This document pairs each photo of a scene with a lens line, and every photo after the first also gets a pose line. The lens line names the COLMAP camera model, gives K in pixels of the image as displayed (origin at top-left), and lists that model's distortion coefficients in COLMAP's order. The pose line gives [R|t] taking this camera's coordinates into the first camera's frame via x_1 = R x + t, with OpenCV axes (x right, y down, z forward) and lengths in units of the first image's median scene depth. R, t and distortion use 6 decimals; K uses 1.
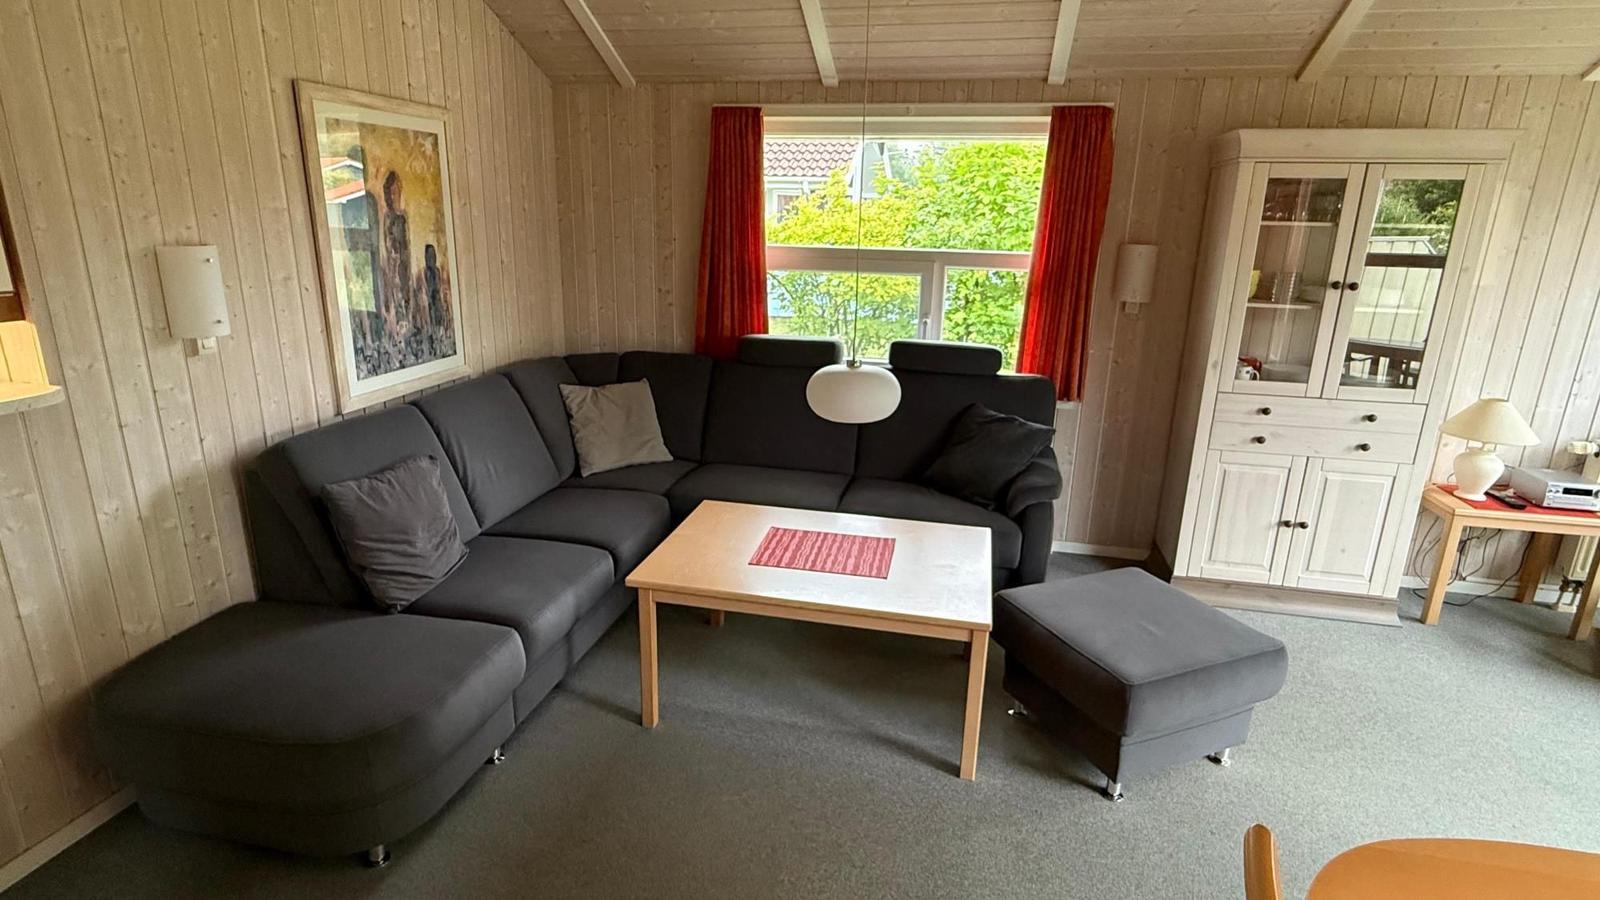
lens RADIAL K [[818.4, 0, 794.4], [0, 818.4, 446.5], [0, 0, 1]] dist [0.001352, 0.000203]
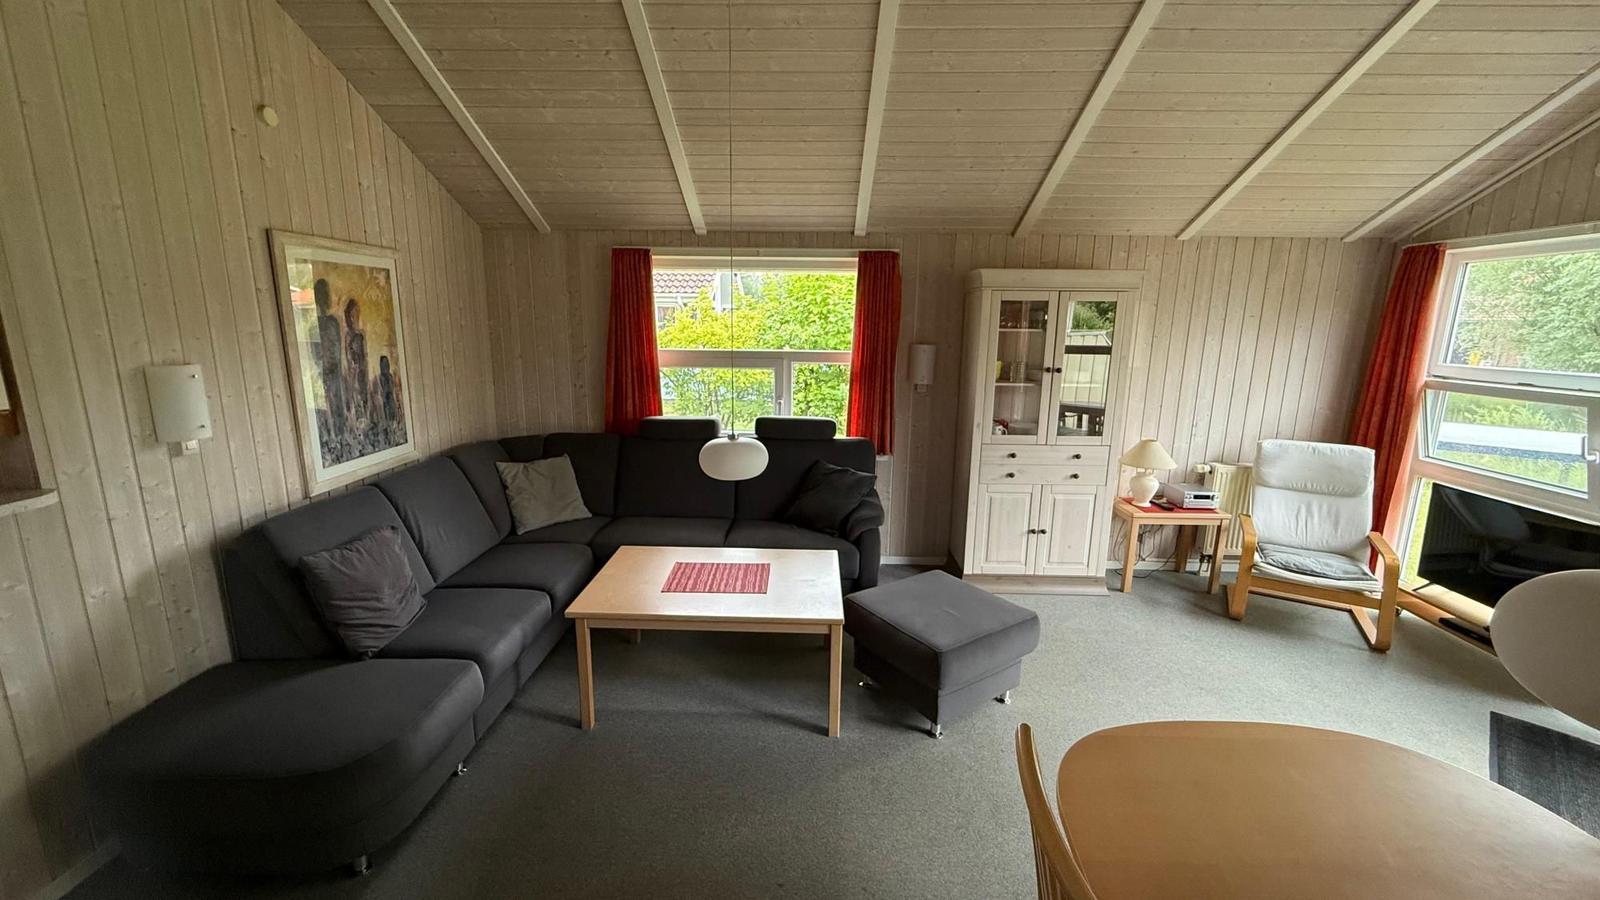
lens RADIAL K [[633.5, 0, 795.2], [0, 633.5, 447.3], [0, 0, 1]] dist [0.000133, -0.000194]
pose [[0.981473, -0.048386, 0.185393, -0.017584], [0.062408, 0.995553, -0.070558, -0.001840], [-0.181154, 0.080821, 0.980128, -0.043009]]
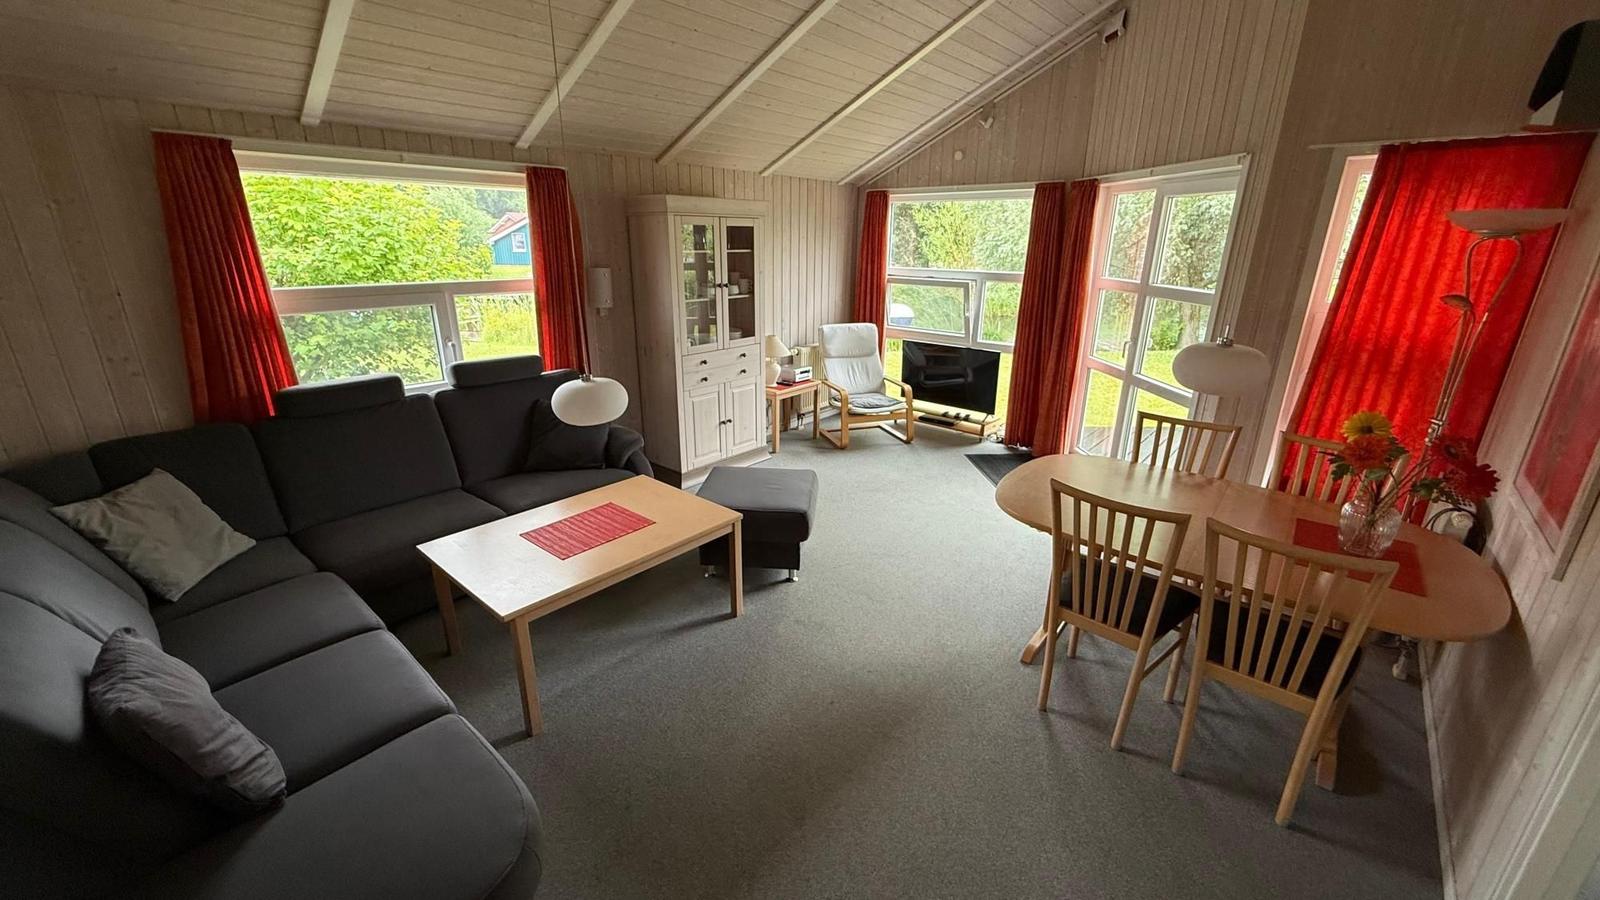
lens RADIAL K [[633.5, 0, 795.2], [0, 633.5, 447.3], [0, 0, 1]] dist [0.000133, -0.000194]
pose [[0.473848, -0.293915, 0.830110, -0.485783], [0.245204, 0.949413, 0.196188, -0.087250], [-0.845780, 0.110583, 0.521946, 0.167474]]
